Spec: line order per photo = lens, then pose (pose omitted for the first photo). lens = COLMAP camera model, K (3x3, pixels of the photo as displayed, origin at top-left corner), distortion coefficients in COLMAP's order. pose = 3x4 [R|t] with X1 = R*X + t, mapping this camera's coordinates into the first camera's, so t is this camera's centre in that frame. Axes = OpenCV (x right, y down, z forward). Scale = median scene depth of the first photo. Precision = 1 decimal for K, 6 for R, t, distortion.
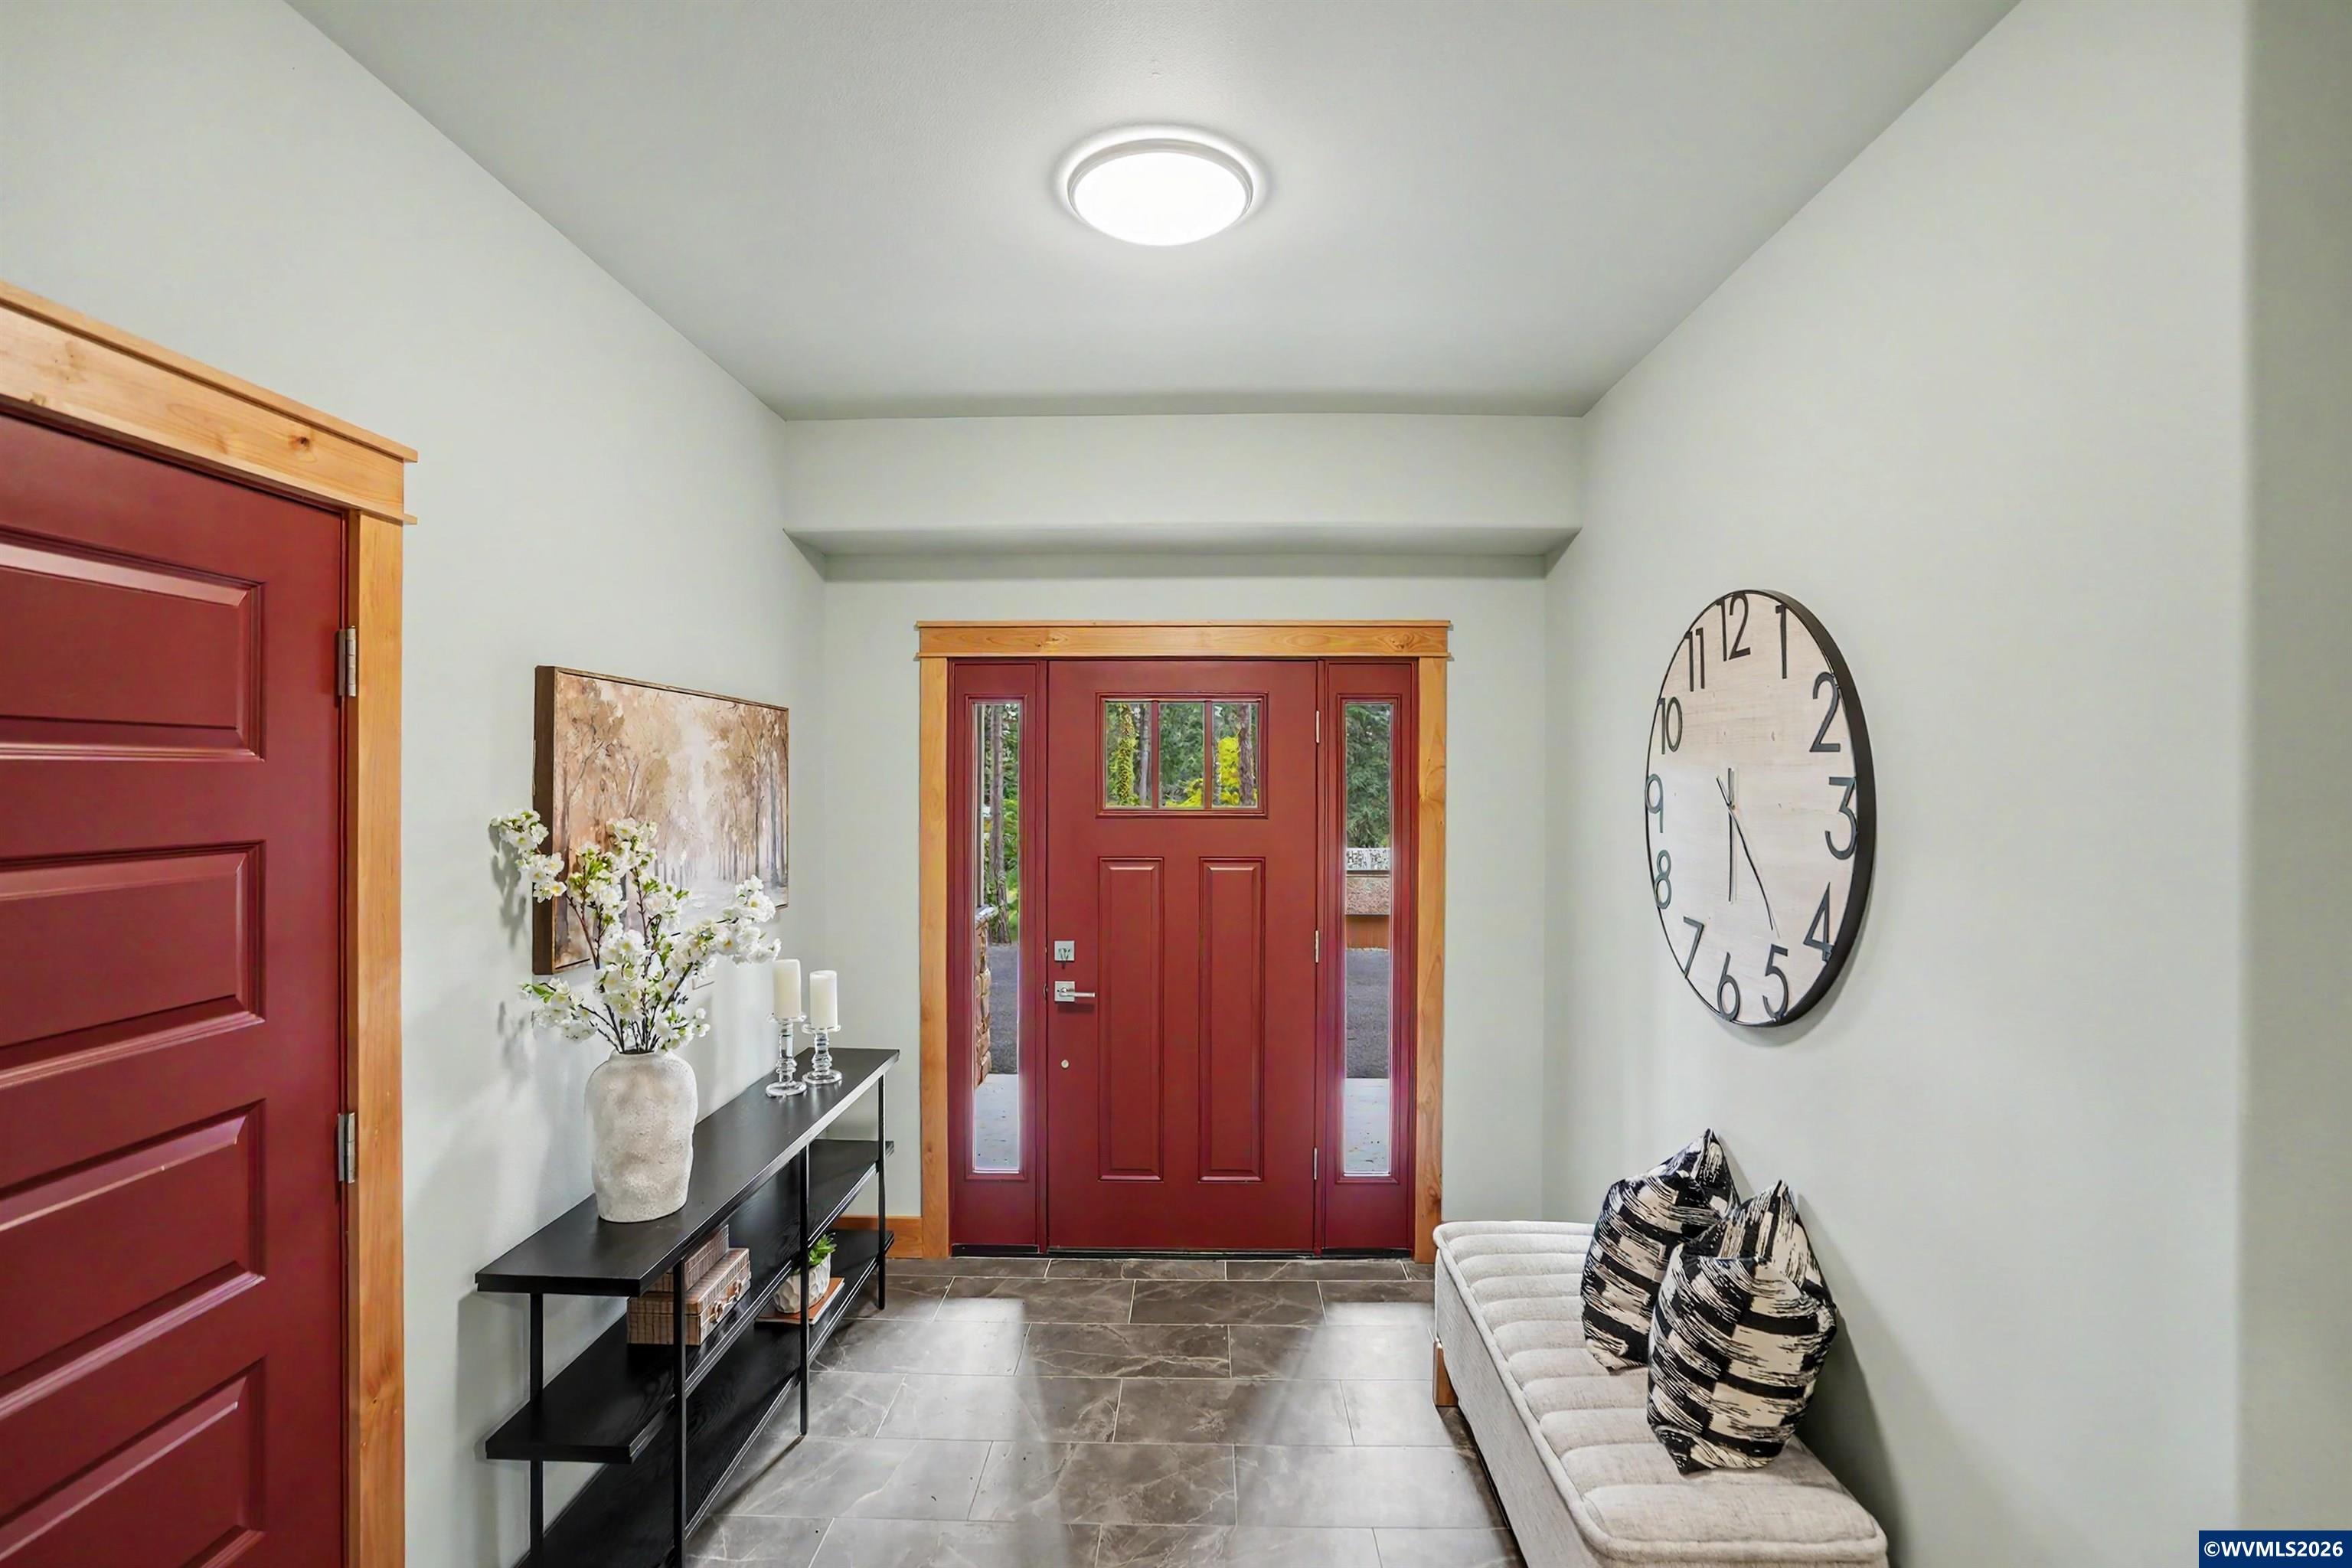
lens RADIAL K [[1080.9, 0, 1176.0], [0, 1080.9, 784.0], [0, 0, 1]] dist [-0.065646, 0.035581]
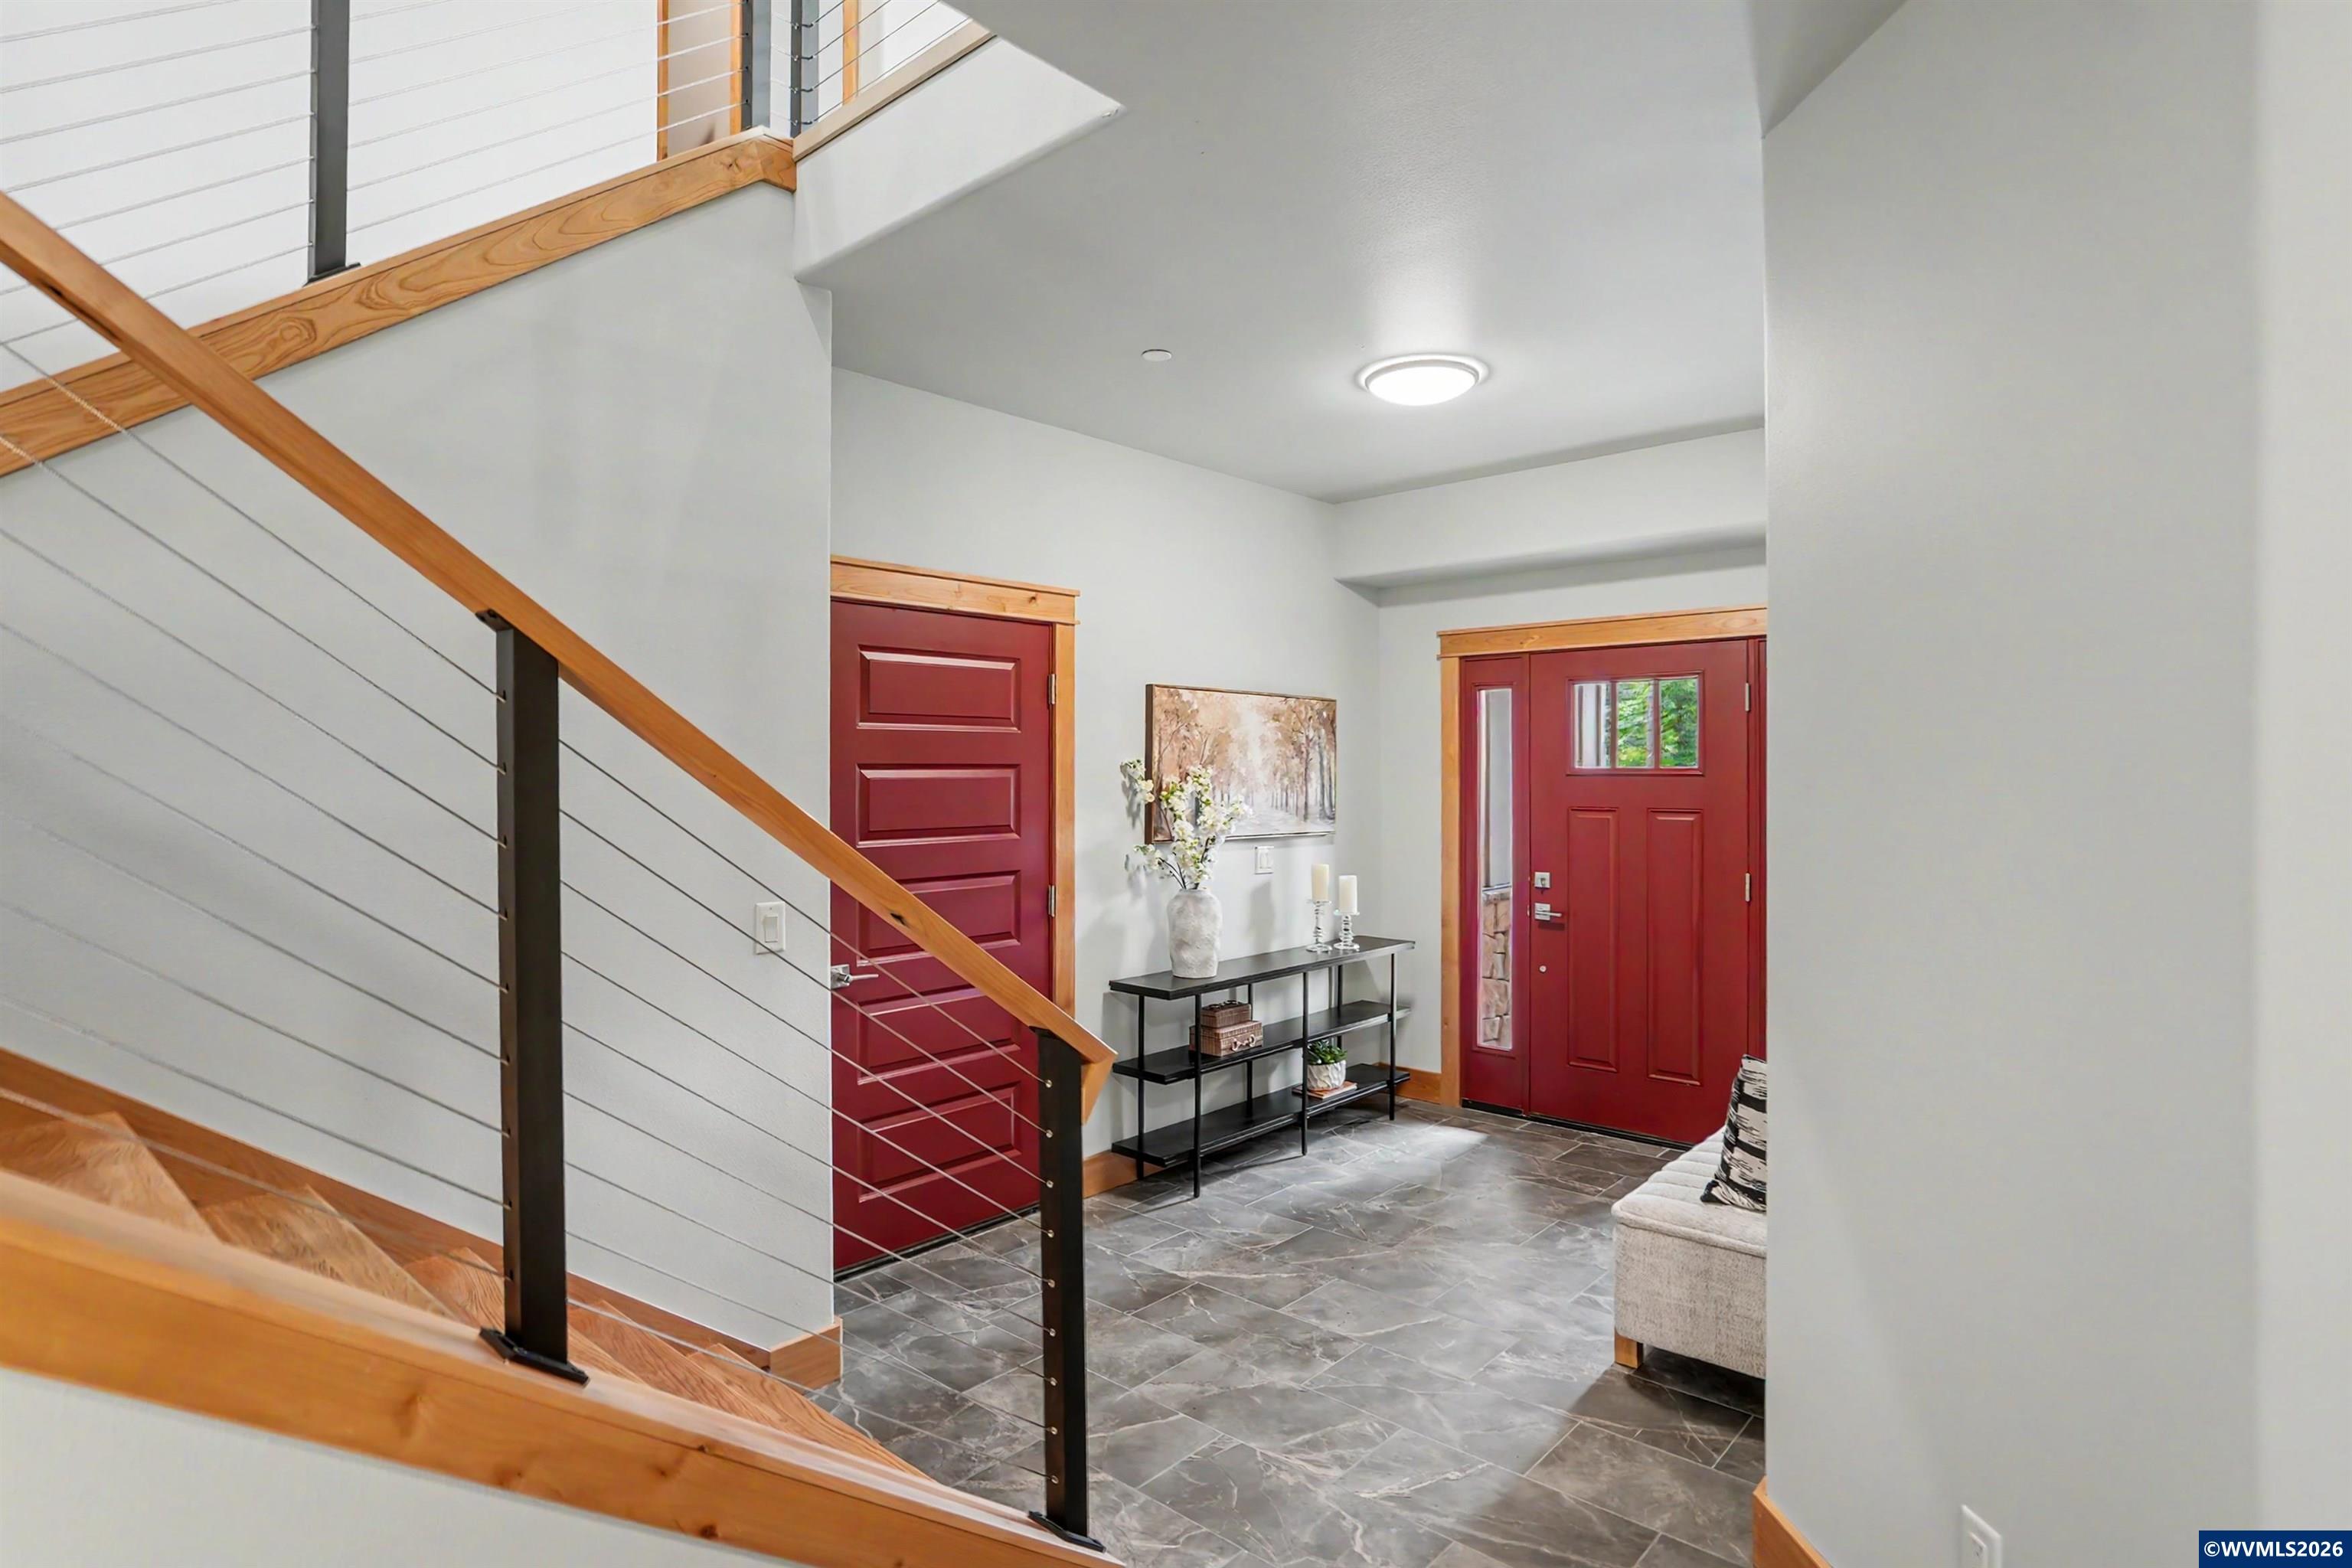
lens RADIAL K [[1203.8, 0, 1198.0], [0, 1203.8, 794.1], [0, 0, 1]] dist [-0.053381, 0.034905]
pose [[0.763852, 0.005546, -0.645368, 0.827676], [0.001385, 0.999947, 0.010232, 0.062480], [0.645390, -0.008709, 0.763803, -0.576101]]
